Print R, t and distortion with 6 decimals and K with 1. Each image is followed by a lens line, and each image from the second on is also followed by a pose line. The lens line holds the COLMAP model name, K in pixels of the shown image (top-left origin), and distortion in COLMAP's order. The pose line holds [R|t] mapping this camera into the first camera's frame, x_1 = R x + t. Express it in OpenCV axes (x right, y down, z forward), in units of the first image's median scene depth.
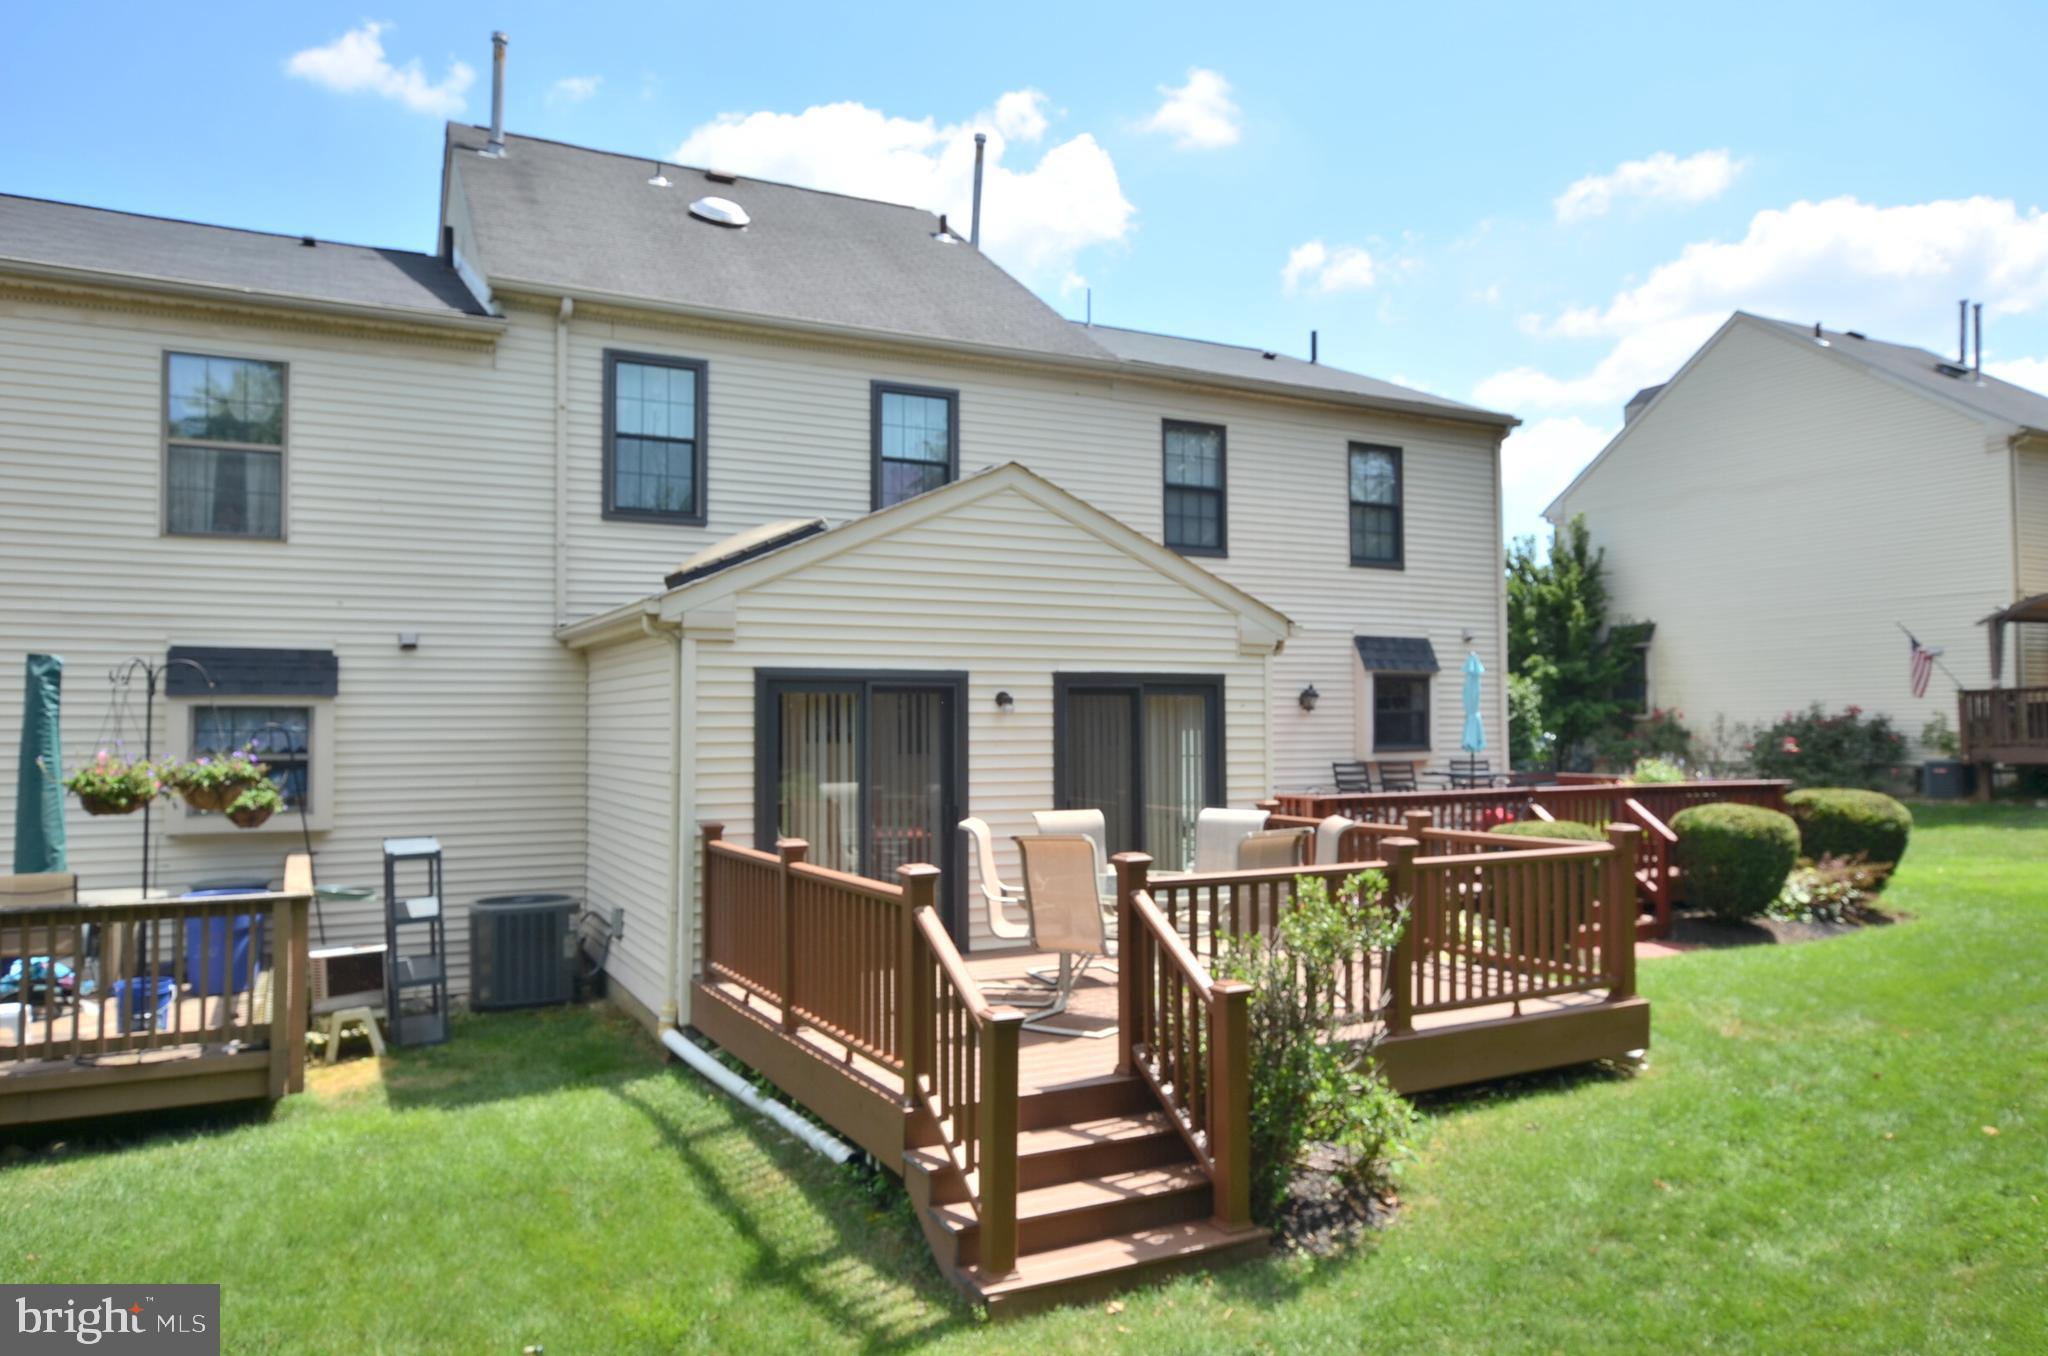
lens RADIAL K [[1385.6, 0, 1032.6], [0, 1385.6, 676.1], [0, 0, 1]] dist [0.000693, 0.001441]
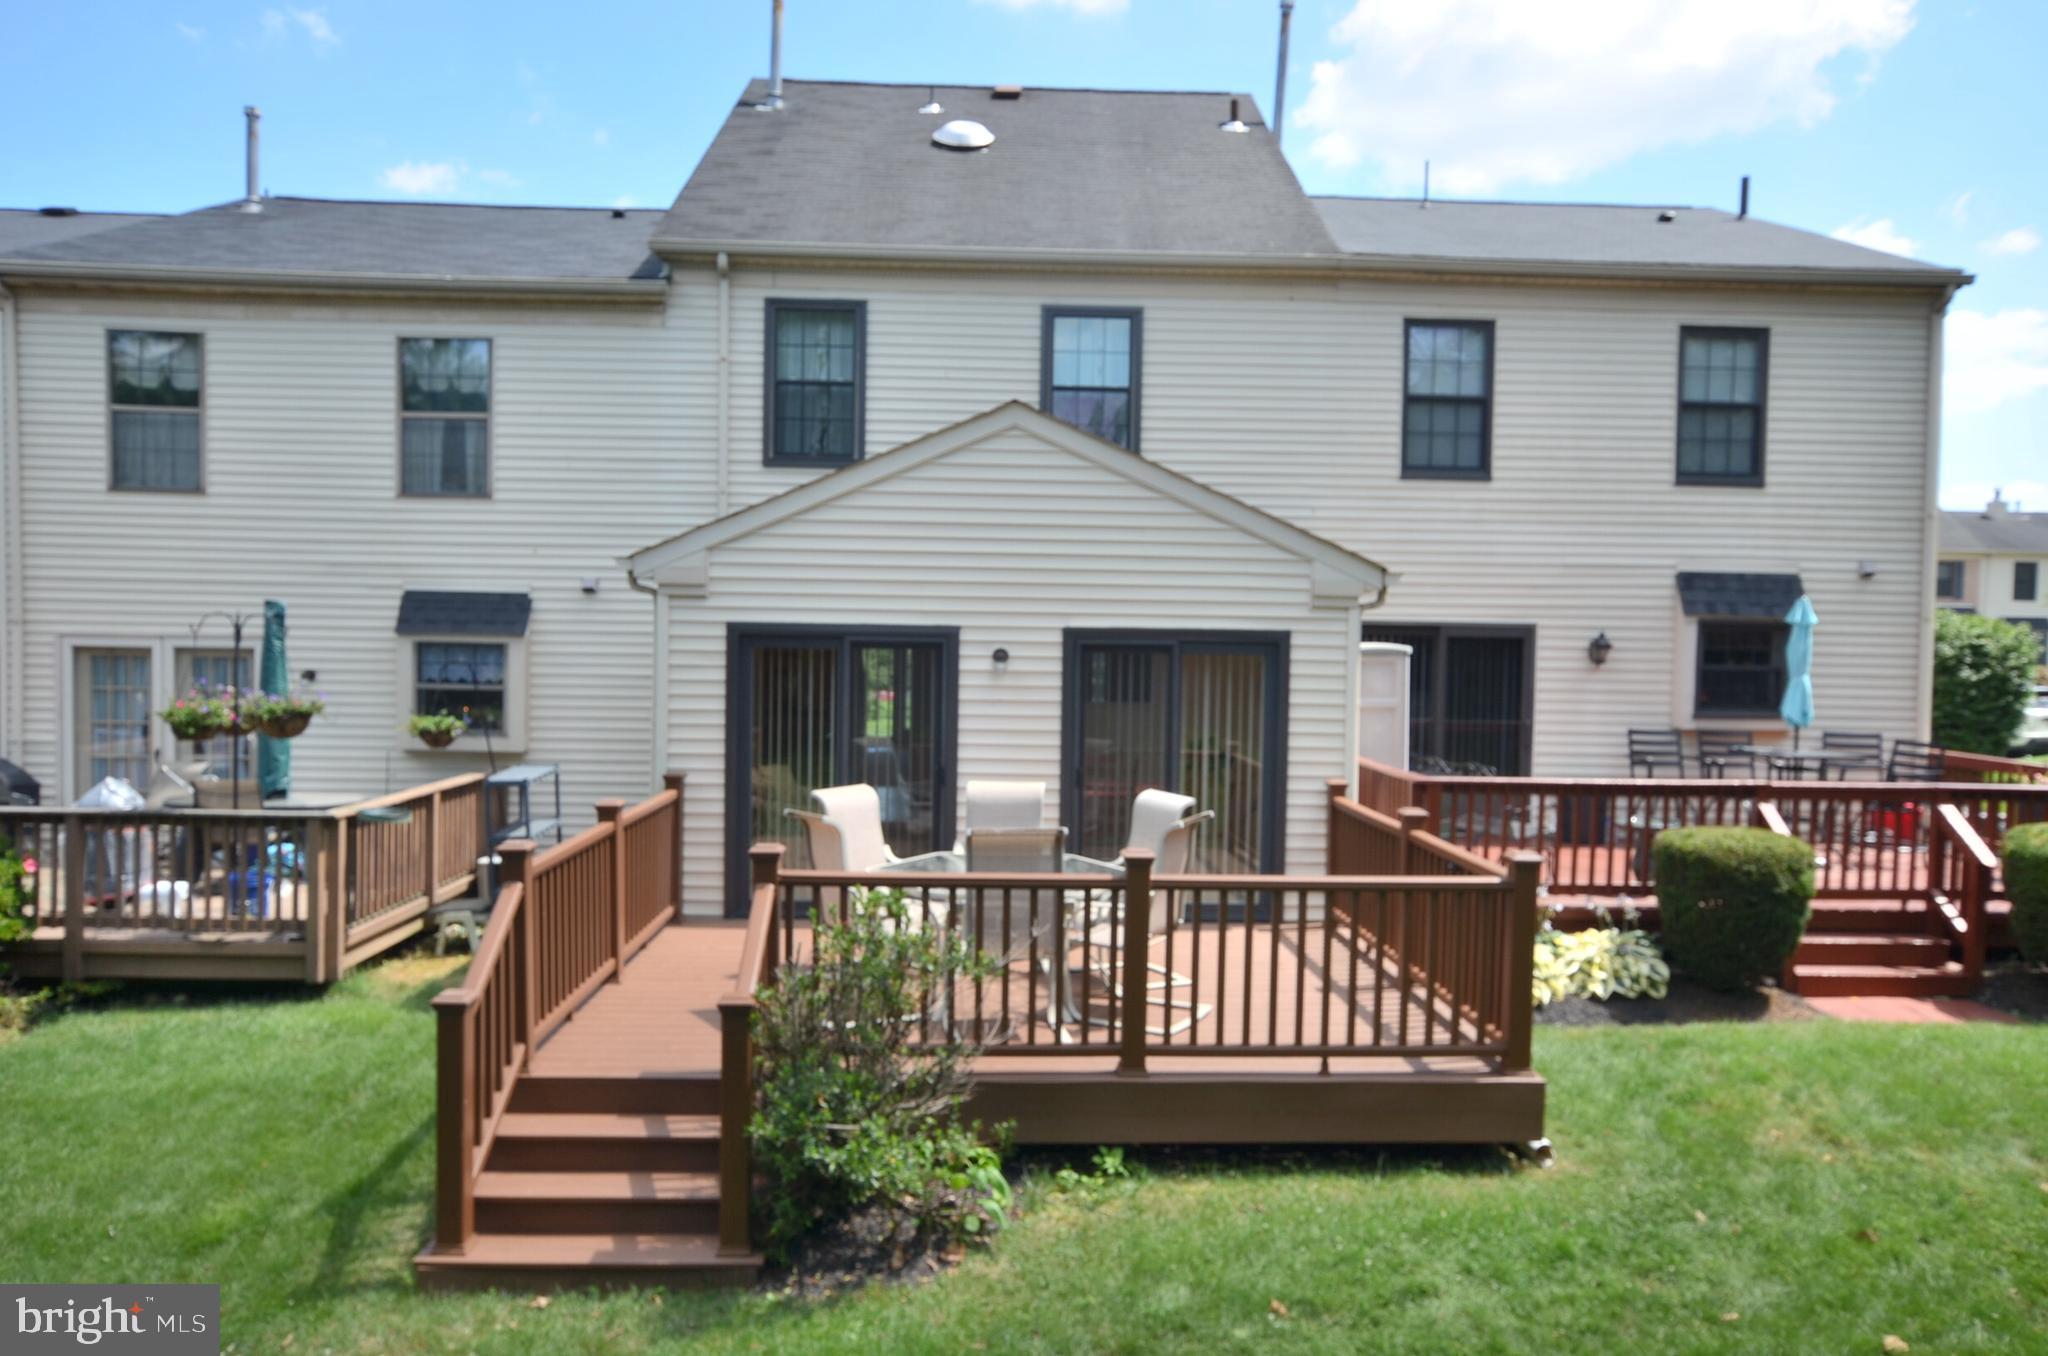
lens RADIAL K [[1447.8, 0, 1023.7], [0, 1447.8, 687.6], [0, 0, 1]] dist [0.002040, 0.010135]
pose [[0.898277, 0.036877, -0.437879, 0.368916], [-0.006002, 0.997409, 0.071686, -0.028532], [0.439388, -0.061766, 0.896171, 0.111707]]
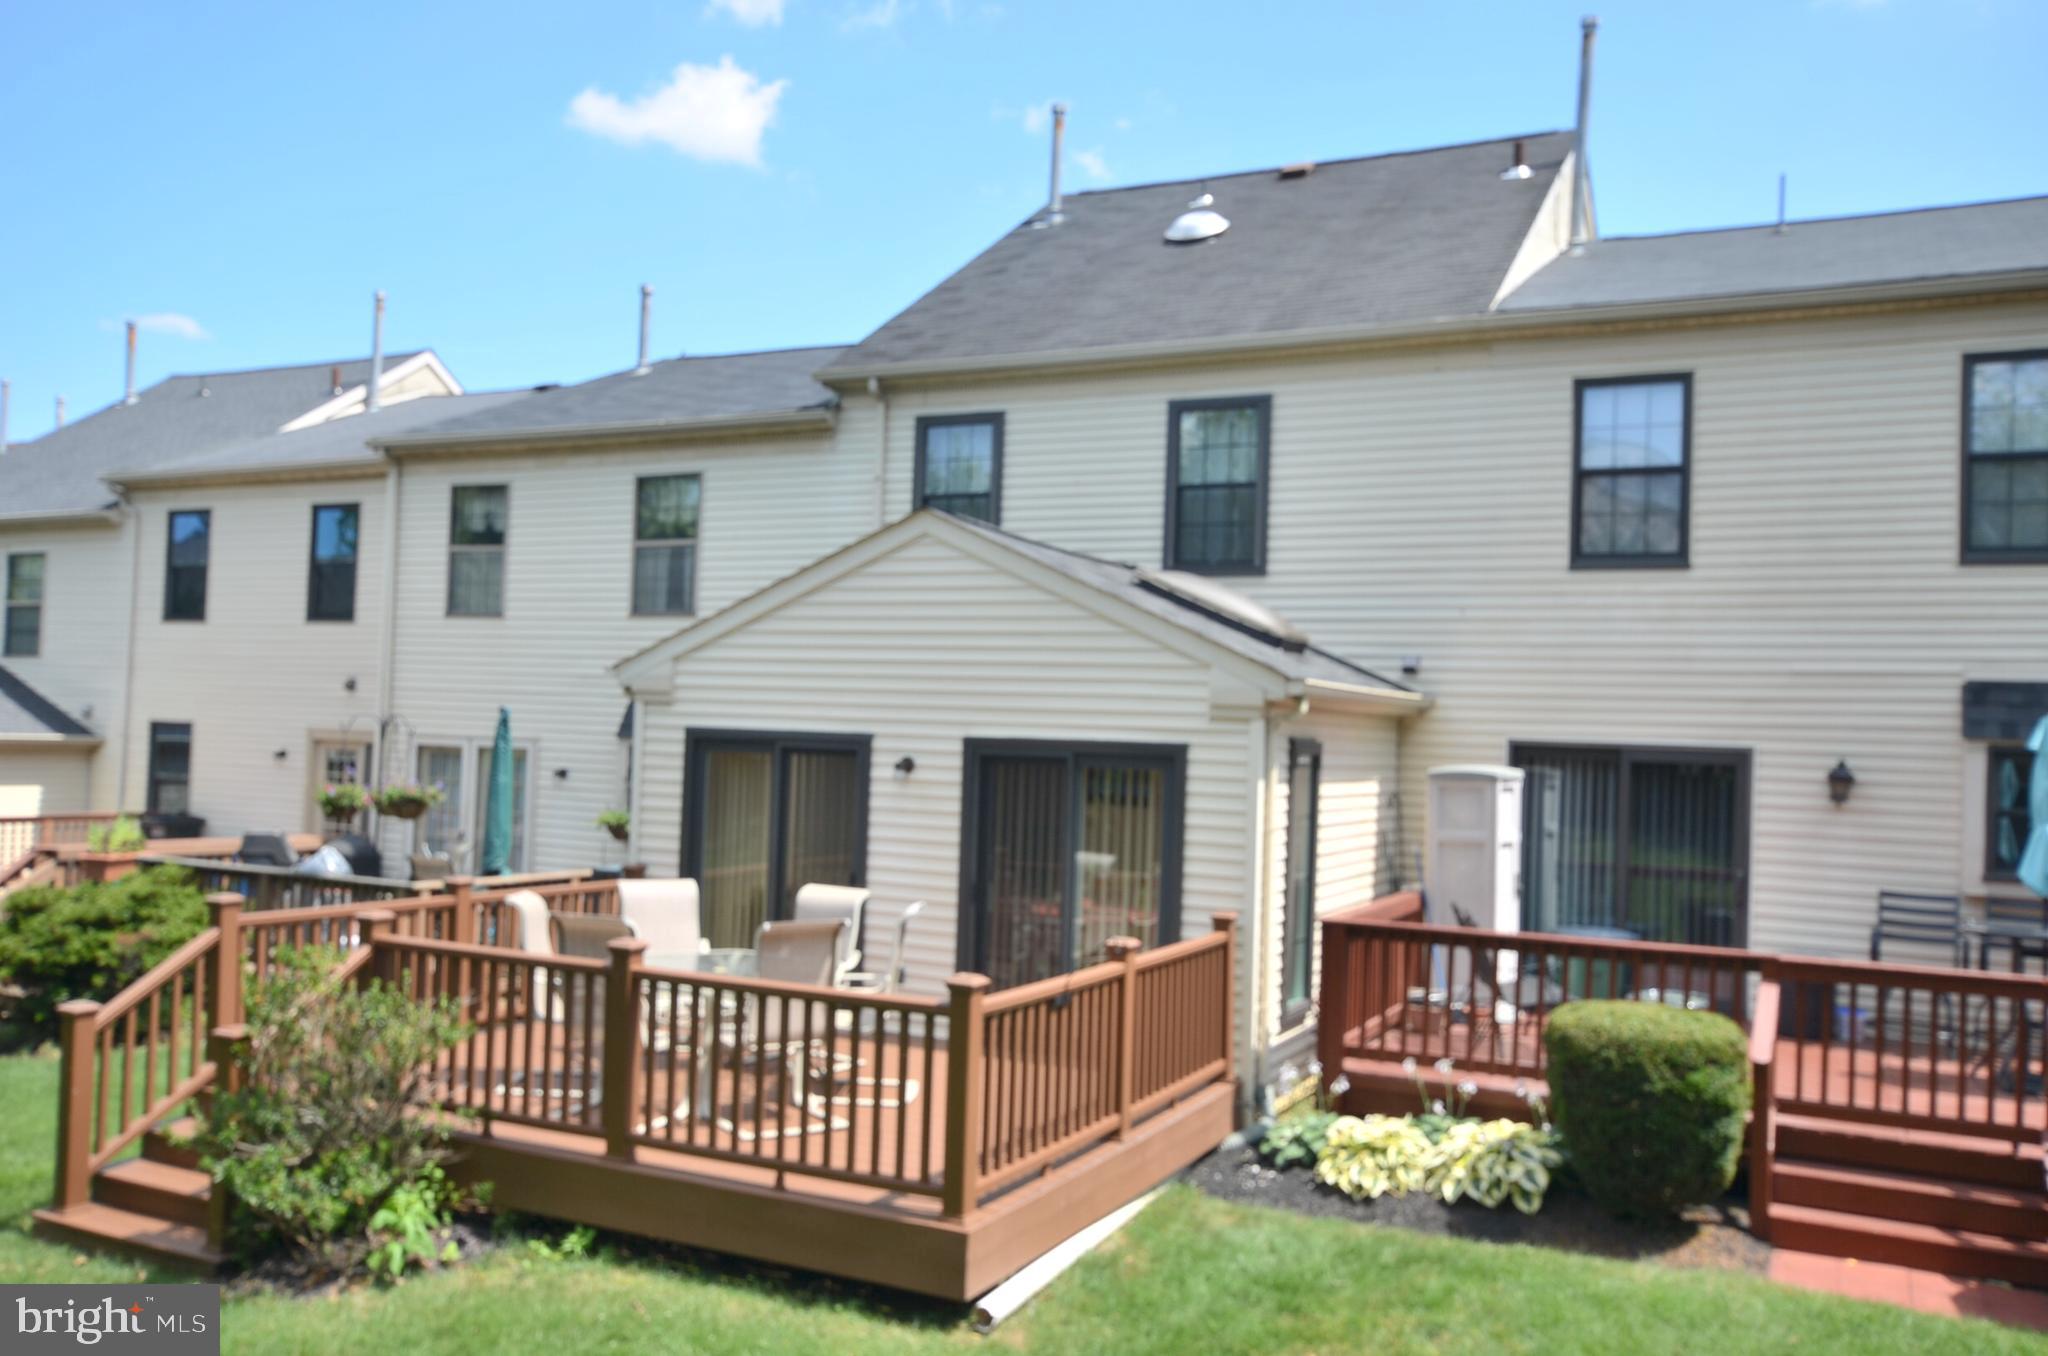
lens RADIAL K [[1608.9, 0, 1021.1], [0, 1608.9, 676.2], [0, 0, 1]] dist [0.007548, 0.006926]
pose [[0.585826, -0.004724, -0.810423, 0.783862], [-0.009693, 0.999871, -0.012835, -0.025920], [0.810379, 0.015374, 0.585705, 0.375125]]
